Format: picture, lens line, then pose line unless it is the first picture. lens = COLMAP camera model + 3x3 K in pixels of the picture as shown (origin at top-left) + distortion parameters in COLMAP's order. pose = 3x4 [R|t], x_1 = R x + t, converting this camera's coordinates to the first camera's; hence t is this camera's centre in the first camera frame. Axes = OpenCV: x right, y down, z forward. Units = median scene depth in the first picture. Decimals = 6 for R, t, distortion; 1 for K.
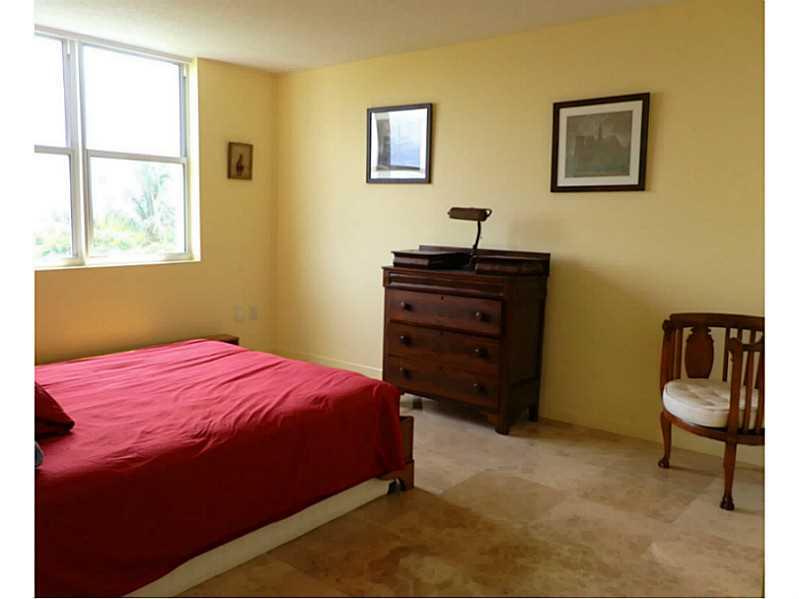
lens RADIAL K [[675.4, 0, 400.7], [0, 675.4, 302.7], [0, 0, 1]] dist [0.000906, 0.013907]
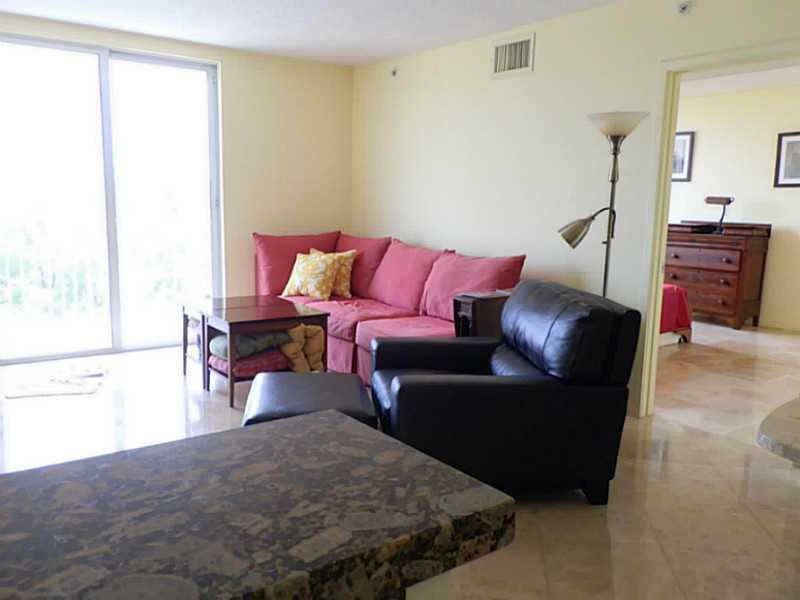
lens RADIAL K [[676.2, 0, 401.2], [0, 676.2, 303.2], [0, 0, 1]] dist [0.000906, 0.013907]
pose [[0.964115, 0.033488, -0.263366, -0.220288], [-0.025622, 0.999119, 0.033247, 0.092043], [0.264247, -0.025306, 0.964123, -0.884986]]
